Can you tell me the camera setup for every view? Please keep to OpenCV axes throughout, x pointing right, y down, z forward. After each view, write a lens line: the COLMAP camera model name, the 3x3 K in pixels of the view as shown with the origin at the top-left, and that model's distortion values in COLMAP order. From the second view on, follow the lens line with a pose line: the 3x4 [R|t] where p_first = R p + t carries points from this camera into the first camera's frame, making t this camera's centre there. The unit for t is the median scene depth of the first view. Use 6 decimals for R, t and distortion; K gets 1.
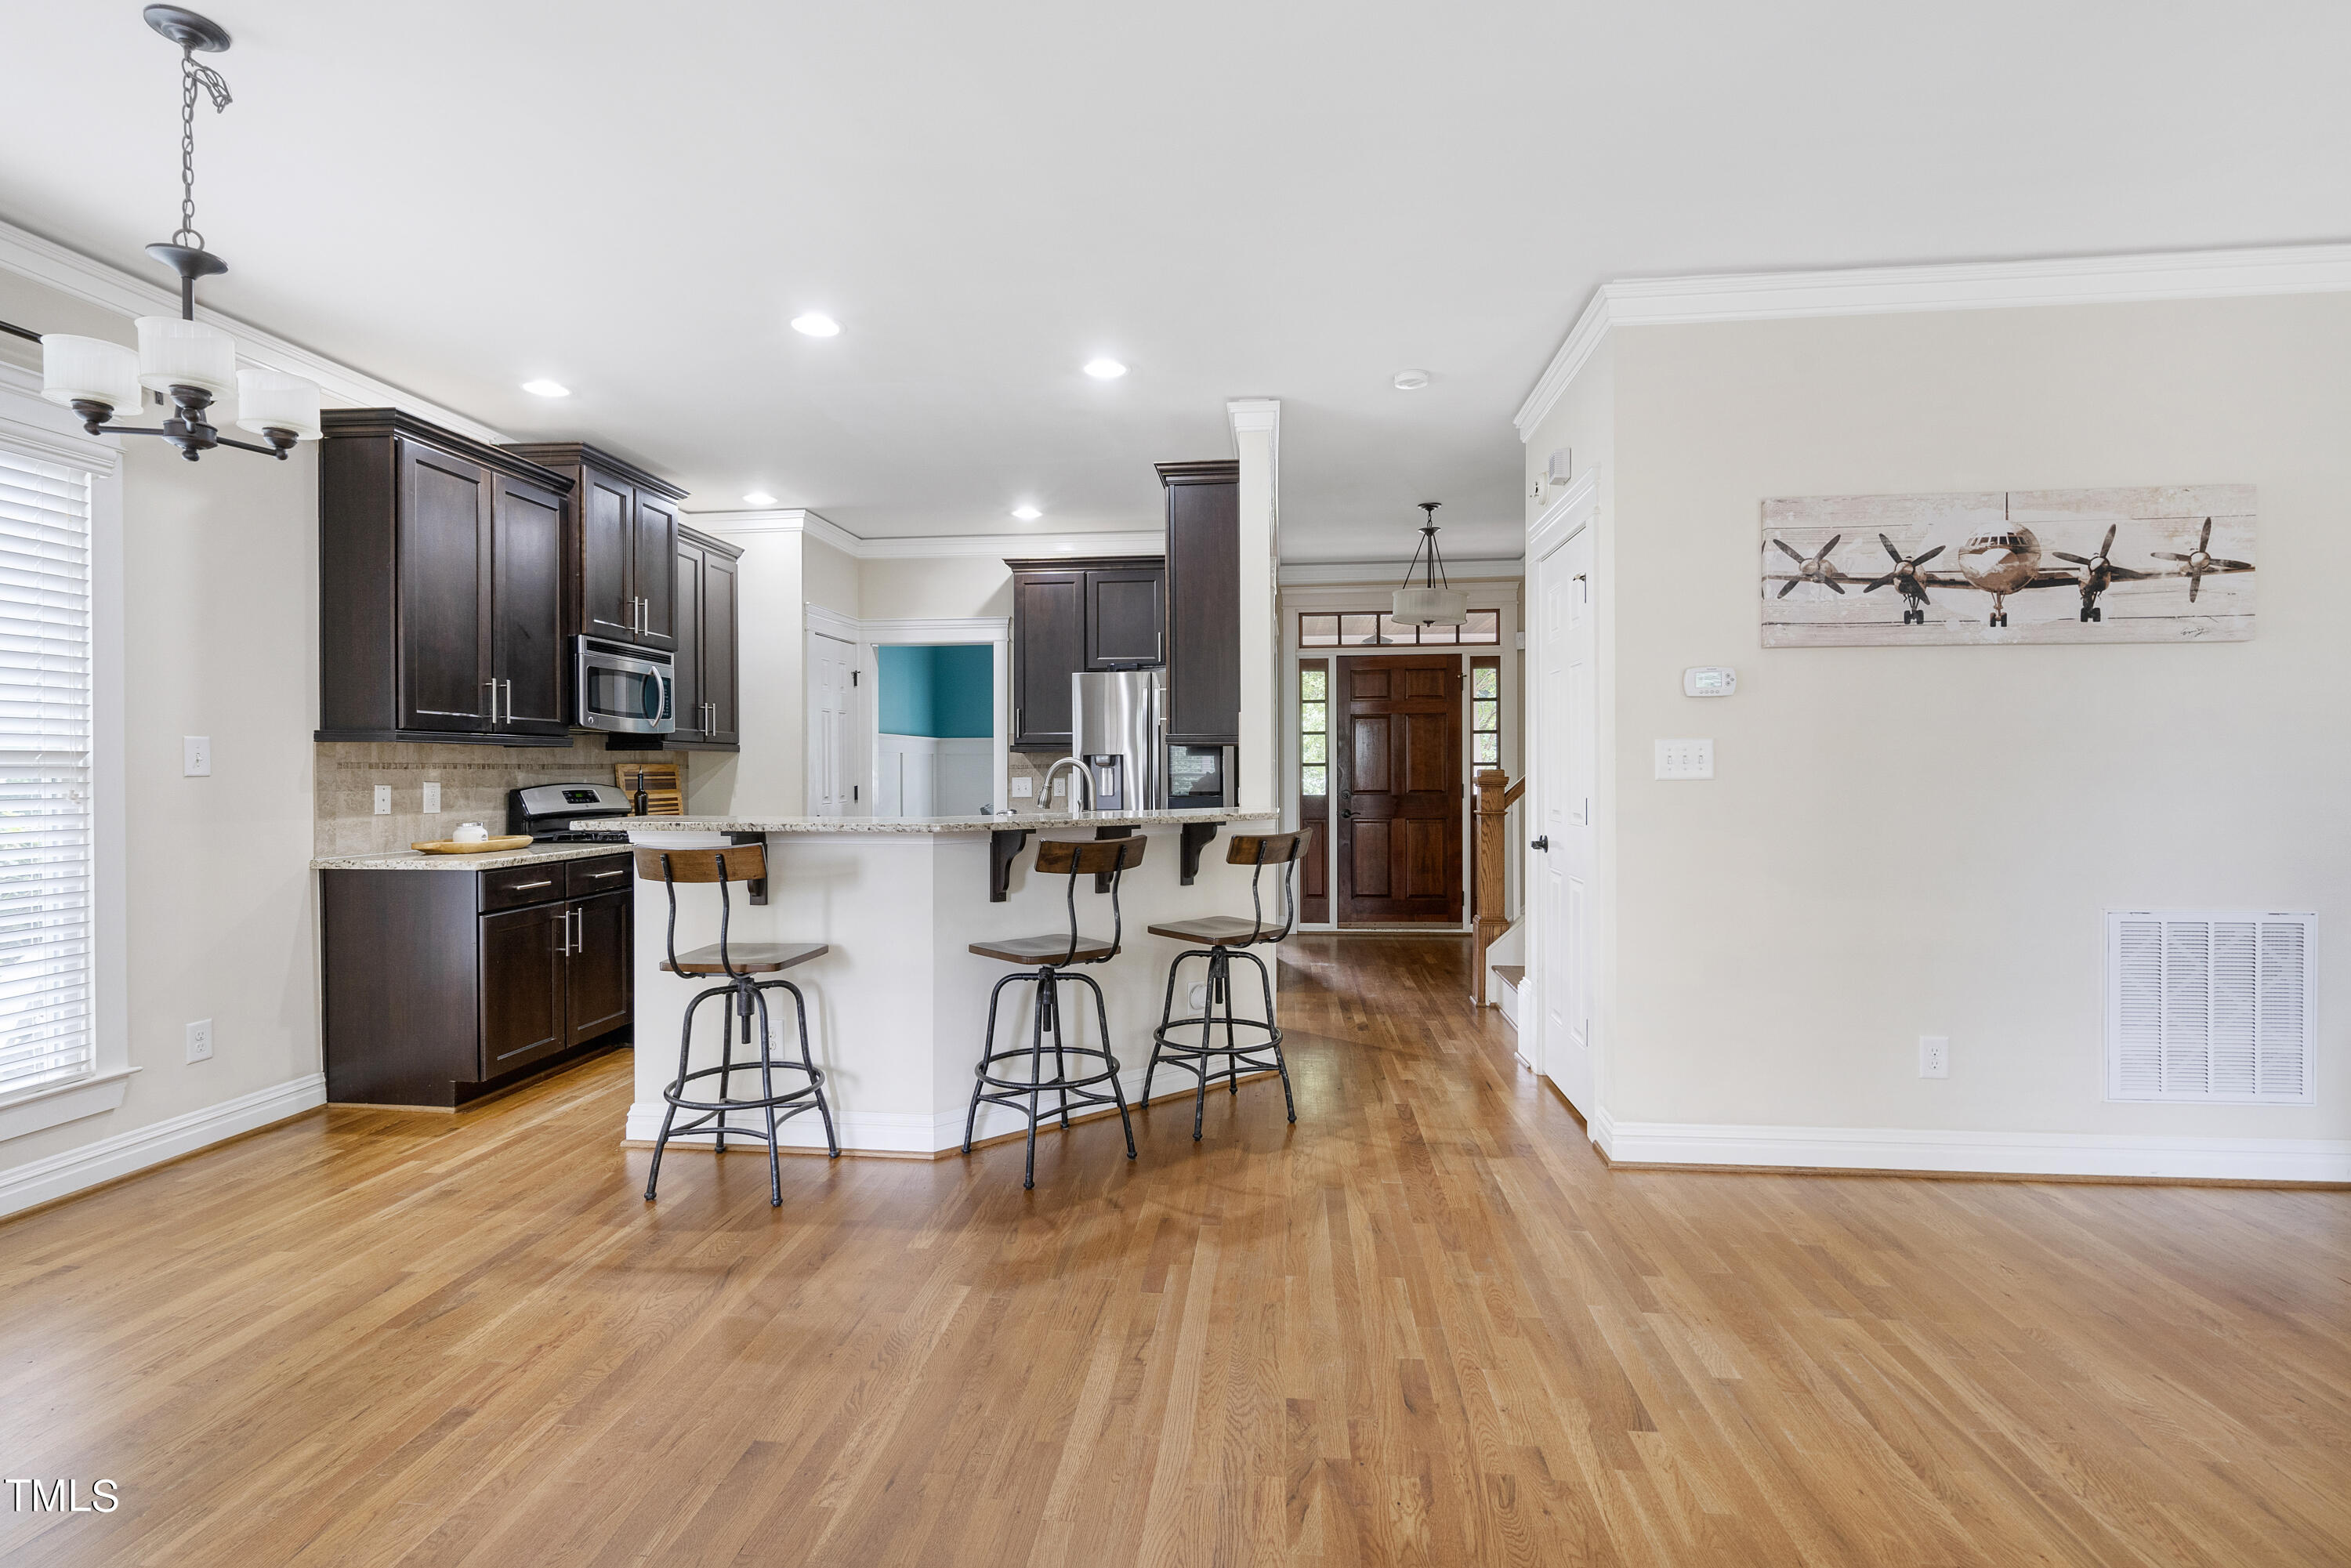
lens RADIAL K [[1074.6, 0, 1165.6], [0, 1074.6, 772.8], [0, 0, 1]] dist [-0.009317, 0.005536]
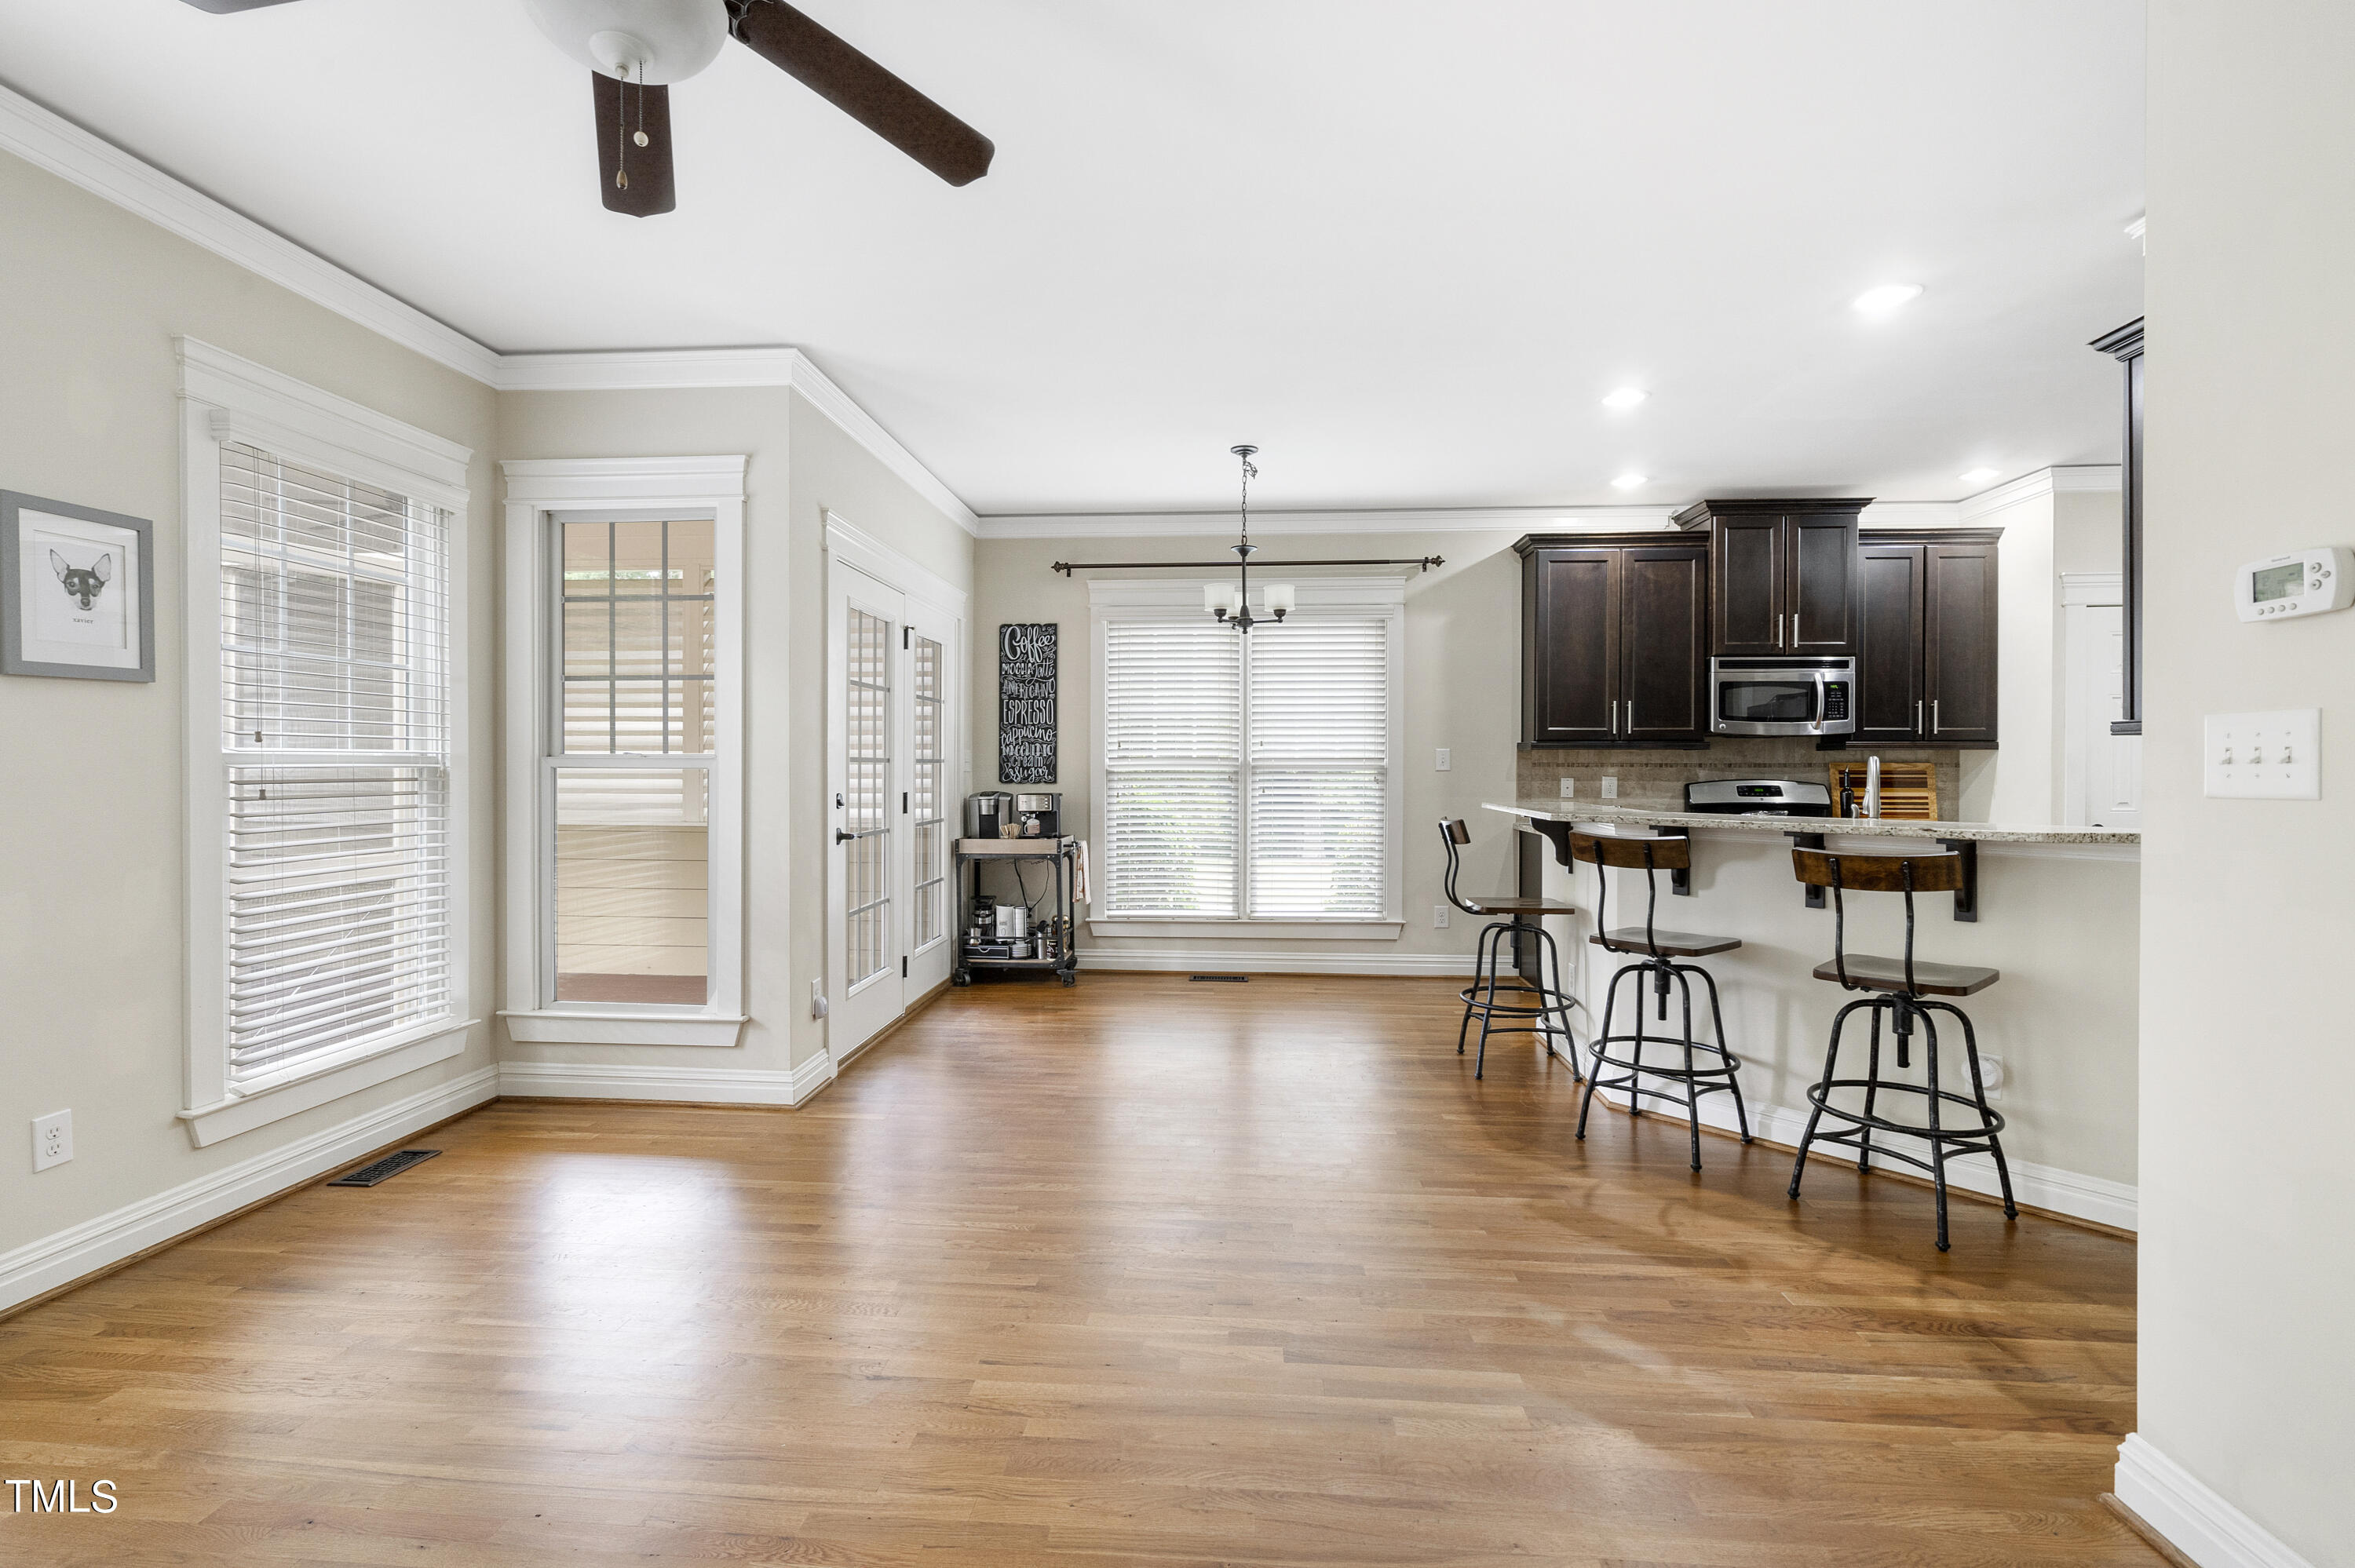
lens RADIAL K [[1076.4, 0, 1173.8], [0, 1076.4, 772.0], [0, 0, 1]] dist [-0.009317, 0.005536]
pose [[0.037749, 0.007834, -0.999257, 0.914276], [-0.005923, 0.999953, 0.007616, -0.005757], [0.999270, 0.005631, 0.037794, 0.487228]]
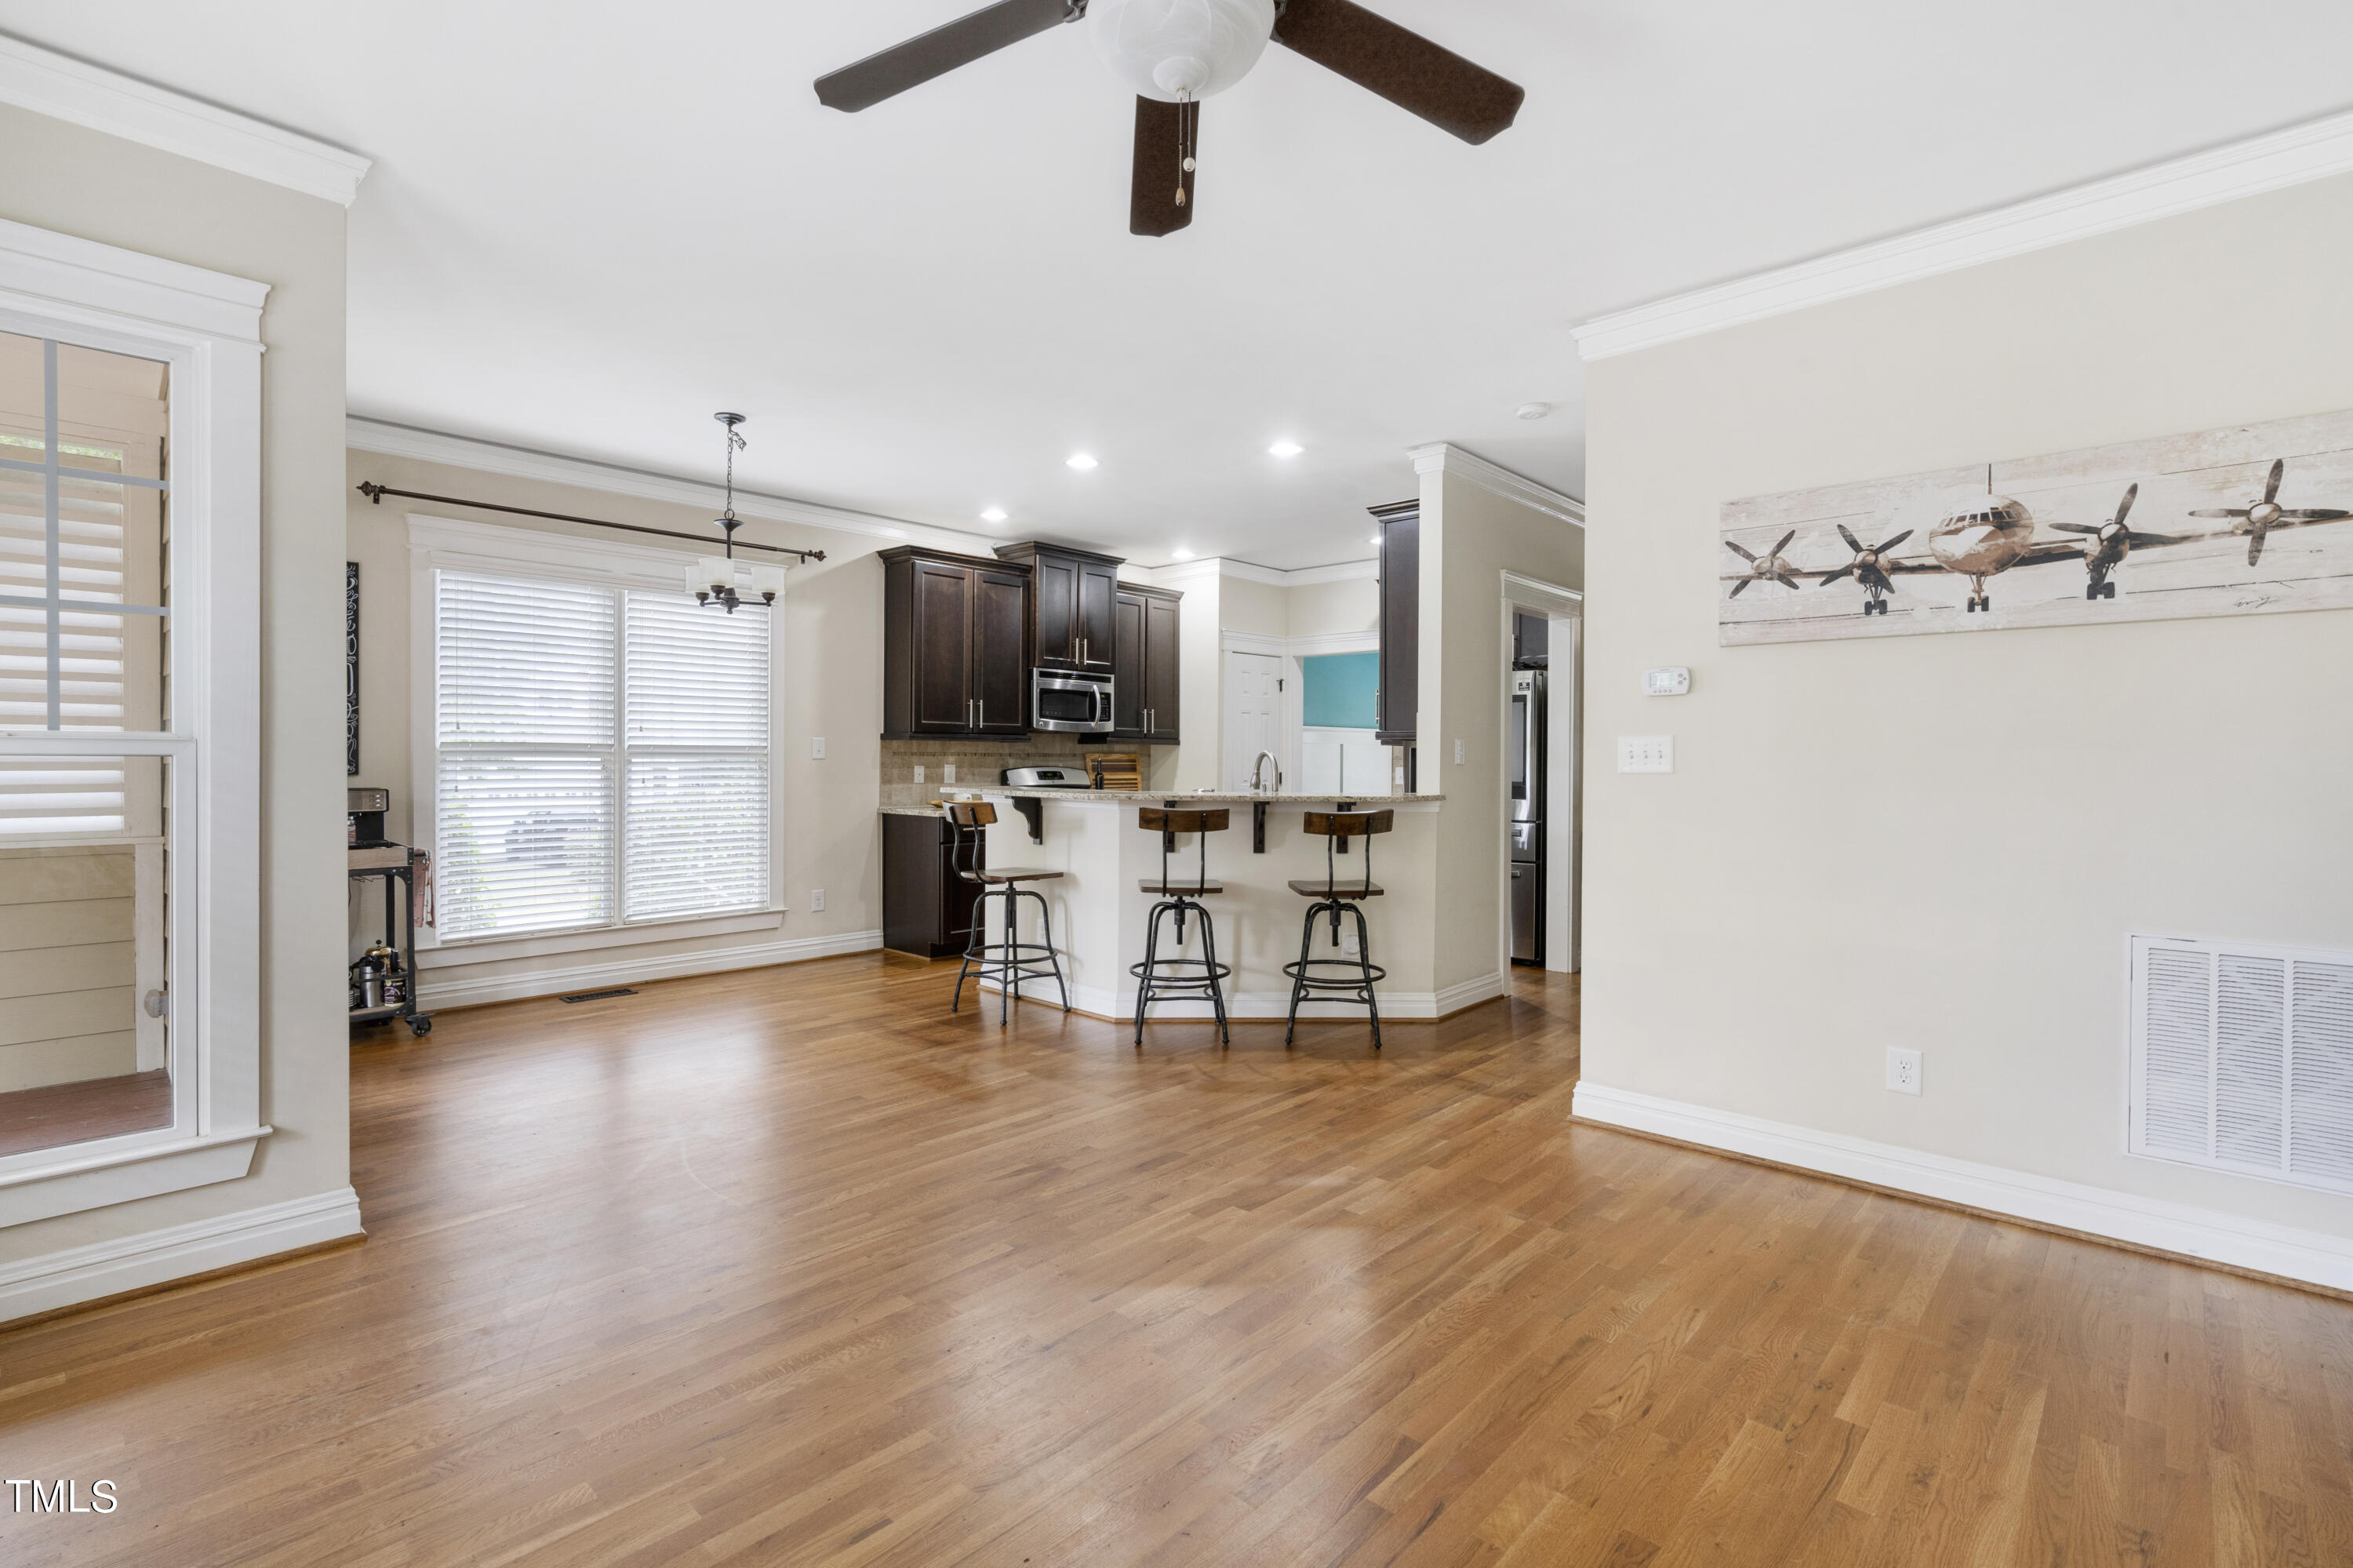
lens RADIAL K [[1075.6, 0, 1162.1], [0, 1075.6, 769.6], [0, 0, 1]] dist [-0.009317, 0.005536]
pose [[0.797882, 0.014201, -0.602646, 0.723842], [-0.010447, 0.999898, 0.009730, -0.002905], [0.602723, -0.001467, 0.797949, -0.142775]]
